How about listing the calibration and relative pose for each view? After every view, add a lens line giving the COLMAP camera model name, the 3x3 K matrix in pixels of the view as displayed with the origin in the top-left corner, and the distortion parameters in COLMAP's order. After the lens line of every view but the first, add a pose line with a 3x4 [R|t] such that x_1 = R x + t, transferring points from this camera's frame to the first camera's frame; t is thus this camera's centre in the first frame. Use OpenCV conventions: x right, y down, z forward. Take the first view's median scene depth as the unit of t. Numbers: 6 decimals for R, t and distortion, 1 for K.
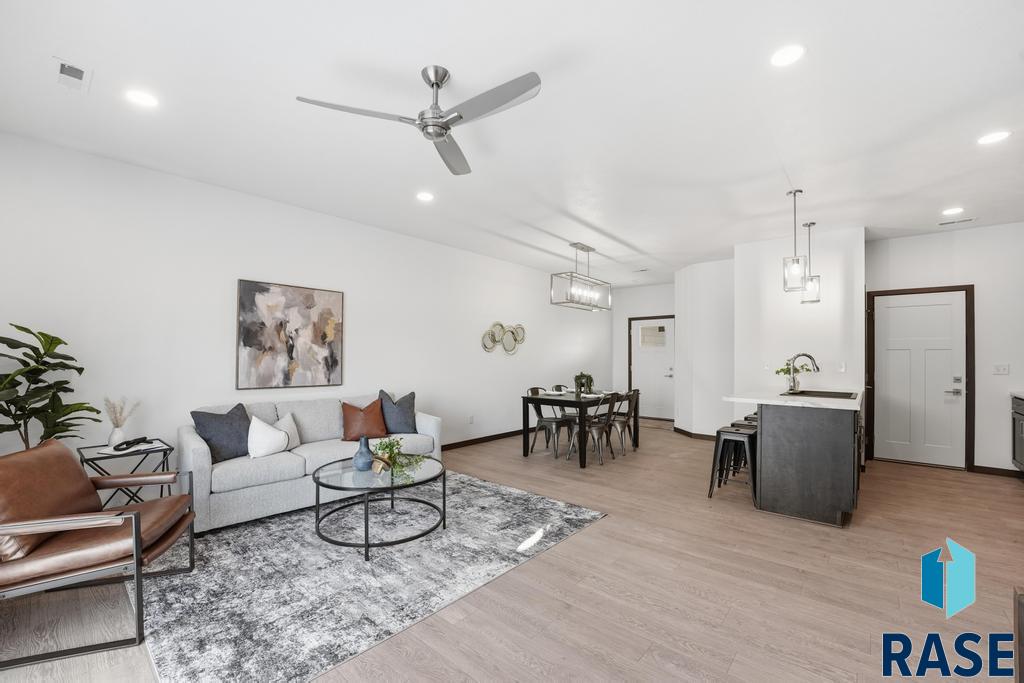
lens RADIAL K [[421.2, 0, 512.4], [0, 421.2, 351.8], [0, 0, 1]] dist [-0.019267, 0.000727]
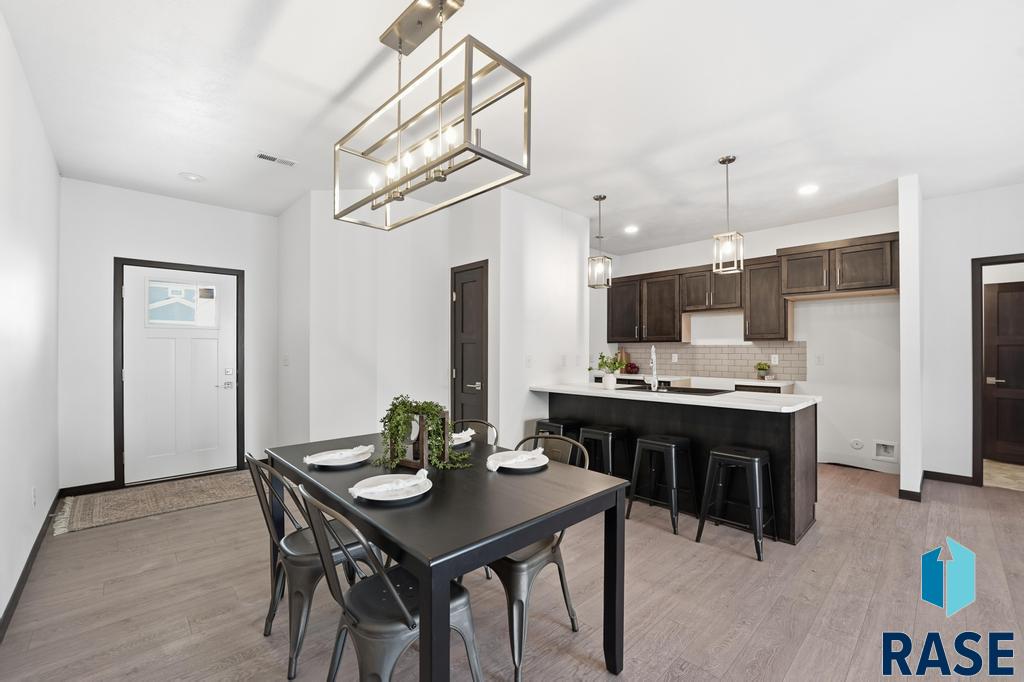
lens RADIAL K [[424.9, 0, 507.8], [0, 424.9, 345.9], [0, 0, 1]] dist [-0.024607, 0.000549]
pose [[0.110641, 0.003438, 0.993855, -0.211751], [-0.013754, 0.999904, -0.001928, 0.010671], [-0.993765, -0.013457, 0.110677, 1.194634]]
